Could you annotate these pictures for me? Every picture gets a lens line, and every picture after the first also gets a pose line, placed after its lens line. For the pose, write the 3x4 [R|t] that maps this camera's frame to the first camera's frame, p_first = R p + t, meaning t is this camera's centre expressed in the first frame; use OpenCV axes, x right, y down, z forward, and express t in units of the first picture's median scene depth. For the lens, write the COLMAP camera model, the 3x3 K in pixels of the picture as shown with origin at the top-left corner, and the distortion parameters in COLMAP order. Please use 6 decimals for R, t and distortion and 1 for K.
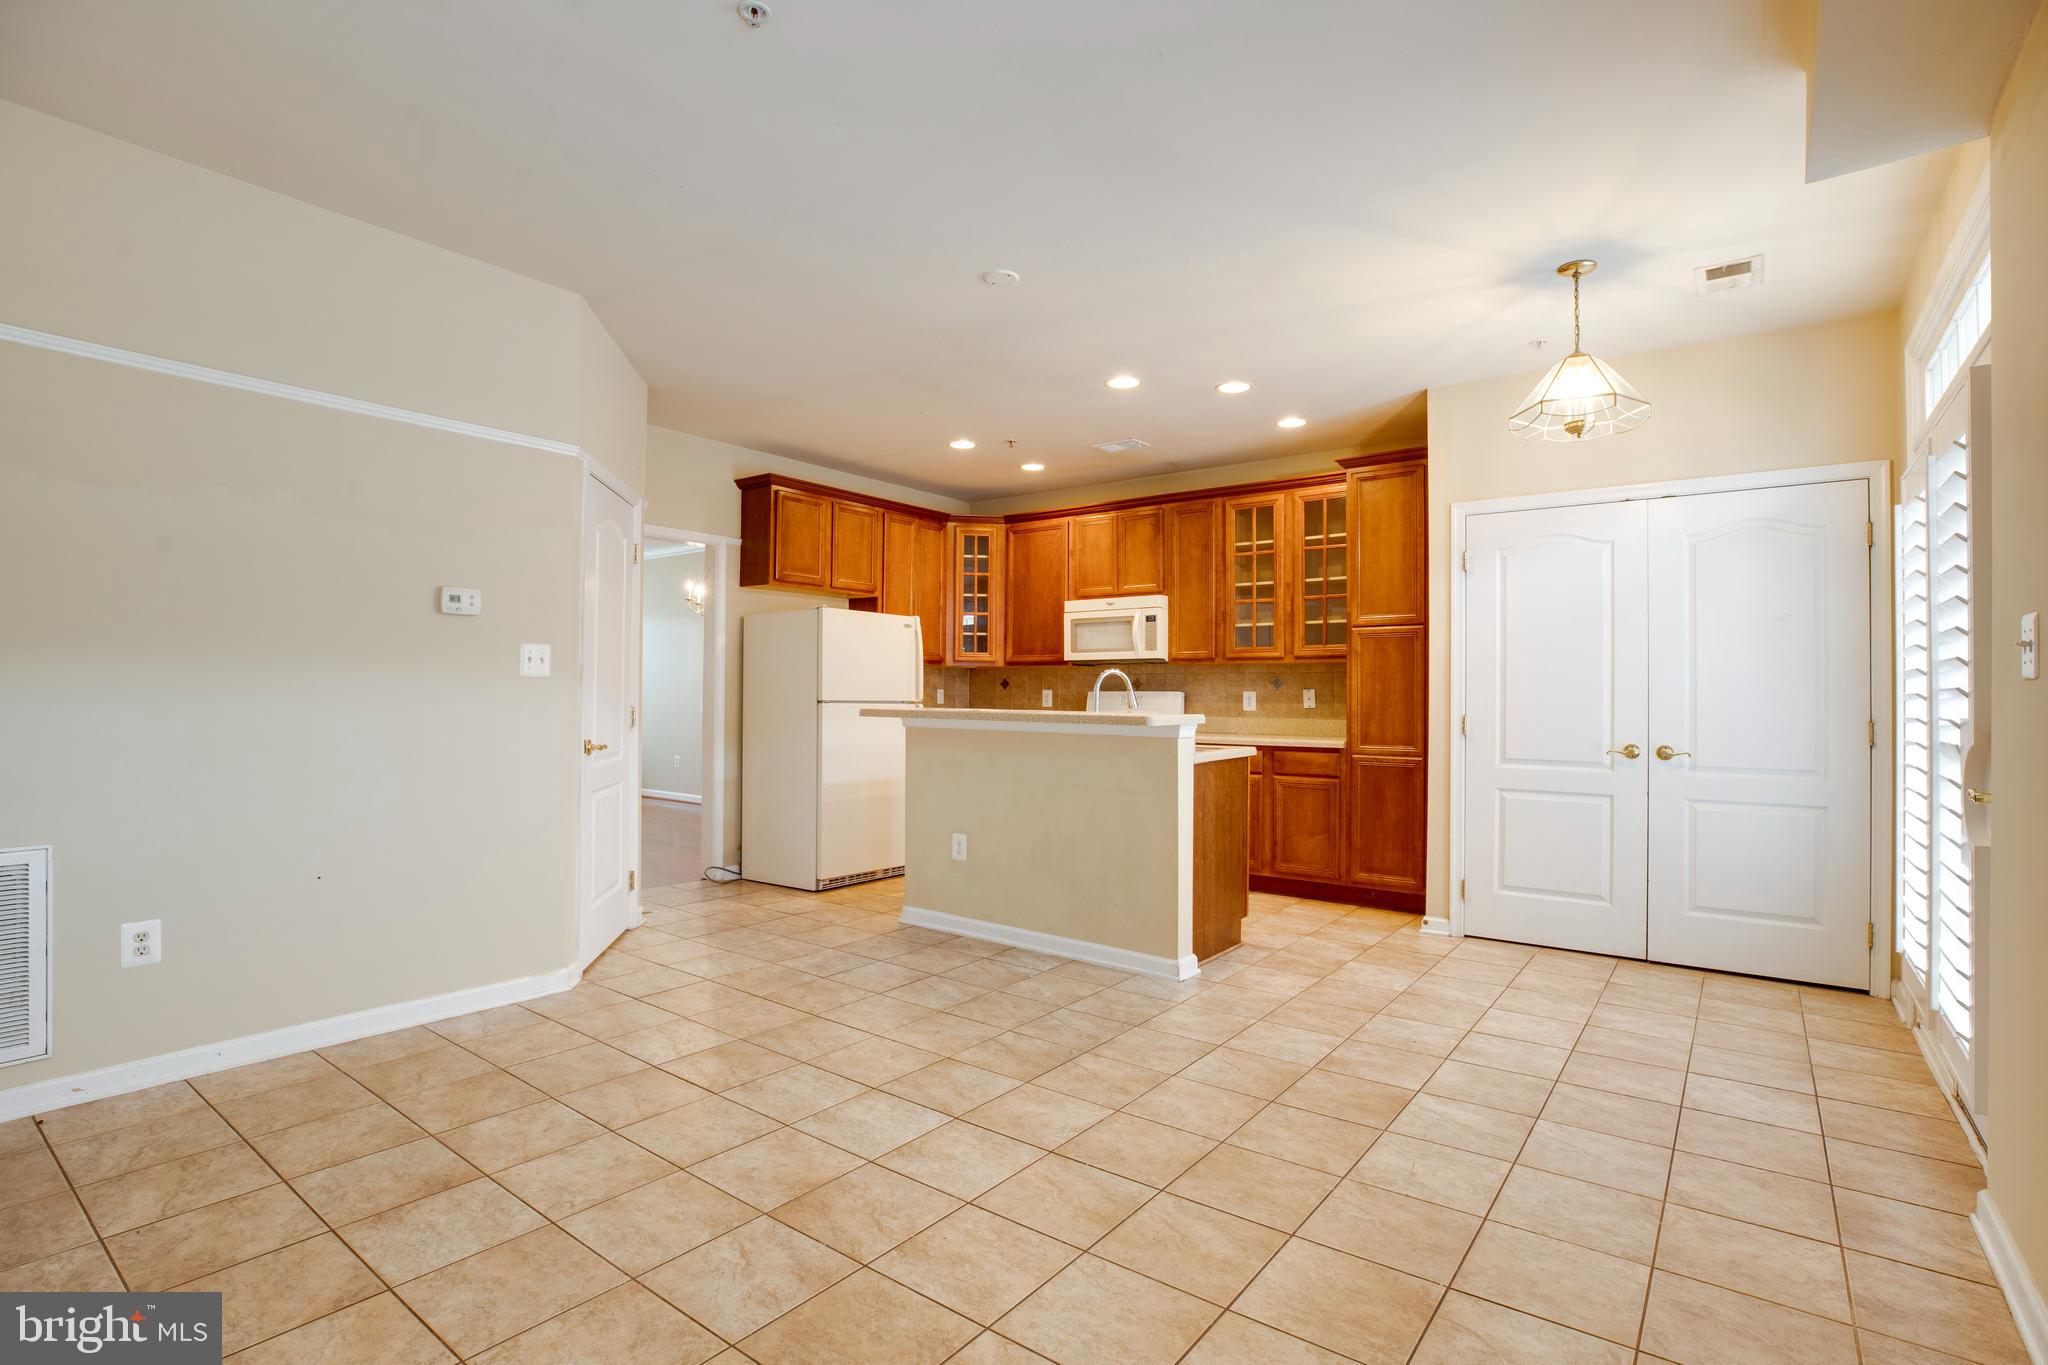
lens RADIAL K [[947.9, 0, 1018.8], [0, 947.9, 683.8], [0, 0, 1]] dist [-0.023177, 0.000949]
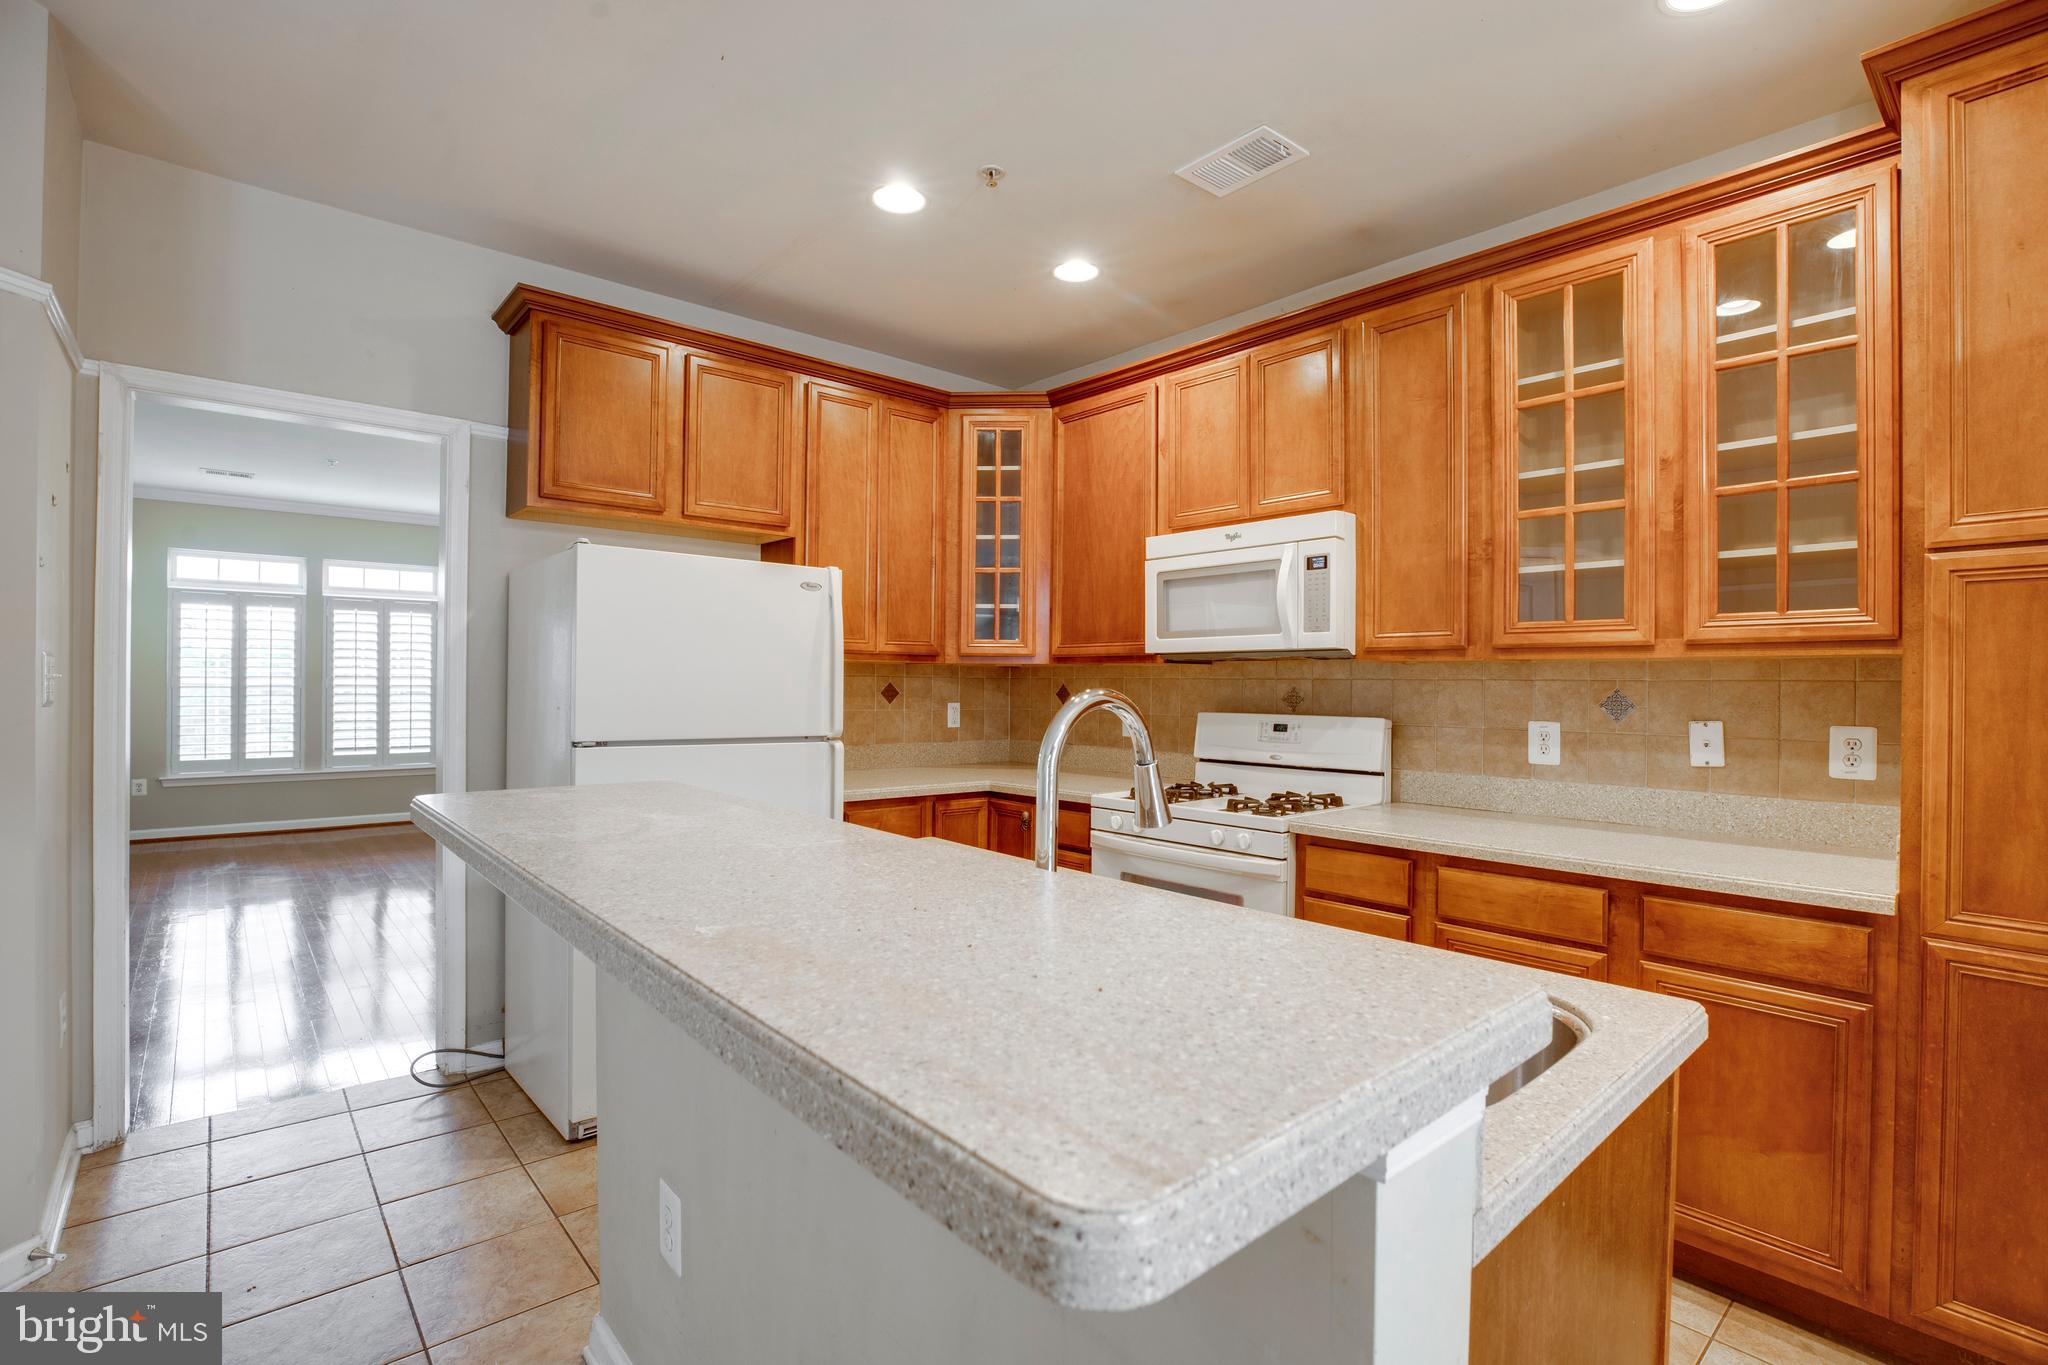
lens RADIAL K [[947.9, 0, 1021.4], [0, 947.9, 683.4], [0, 0, 1]] dist [-0.023177, 0.000949]
pose [[0.981044, 0.003162, -0.193757, 0.087224], [-0.001743, 0.999970, 0.007494, -0.012883], [0.193775, -0.007014, 0.981021, 0.515699]]
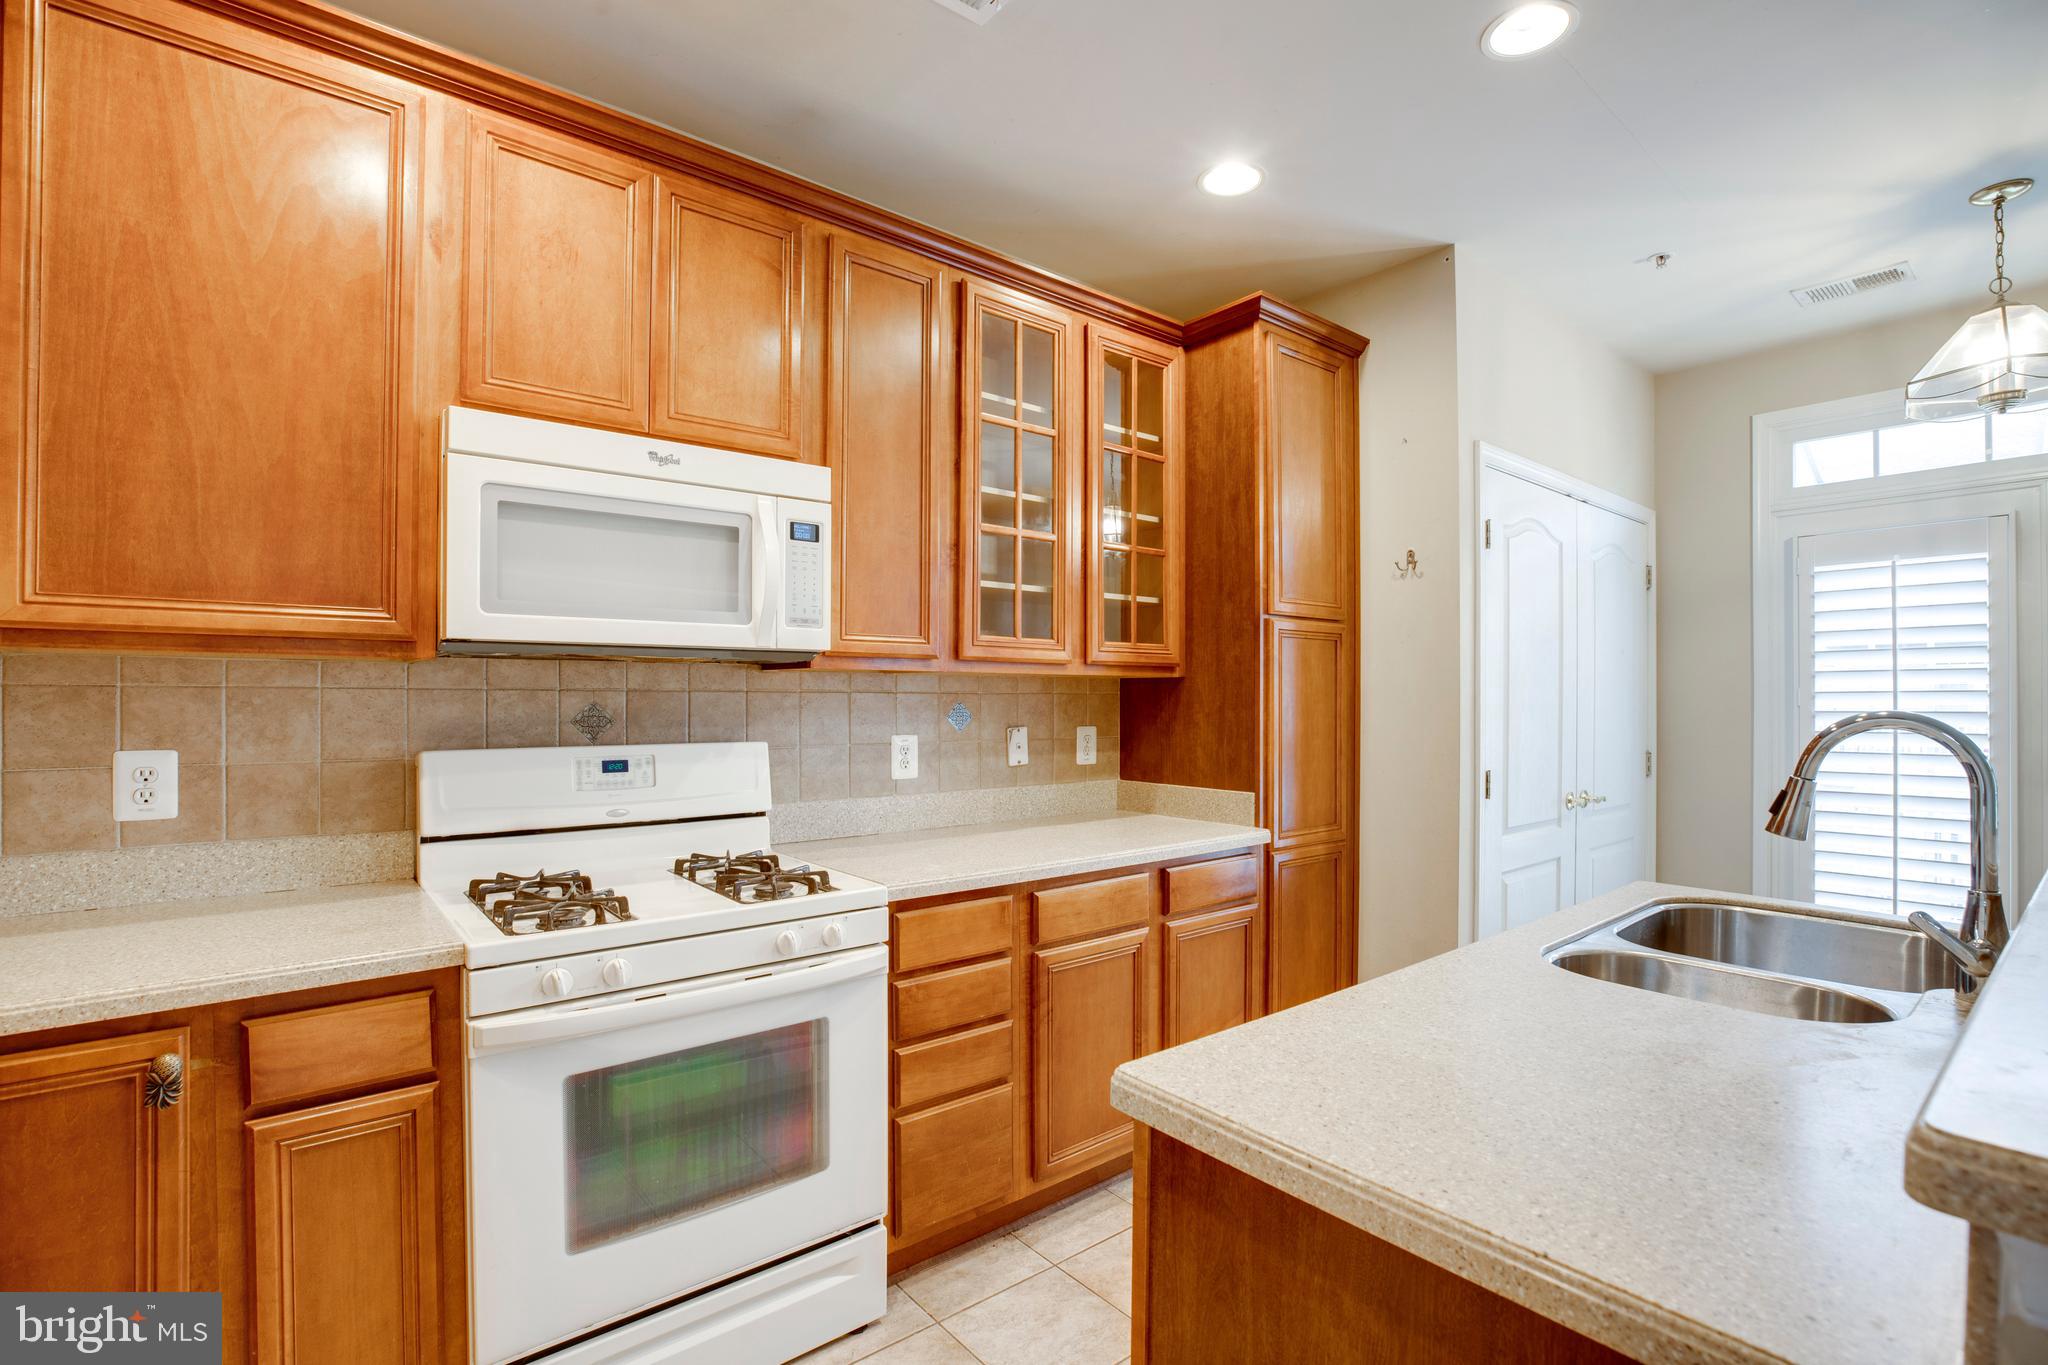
lens RADIAL K [[947.9, 0, 1030.7], [0, 947.9, 689.0], [0, 0, 1]] dist [-0.023177, 0.000949]
pose [[0.224904, 0.005313, 0.974366, -0.171221], [-0.008218, 0.999960, -0.003556, -0.012143], [-0.974346, -0.007207, 0.224939, 0.844704]]
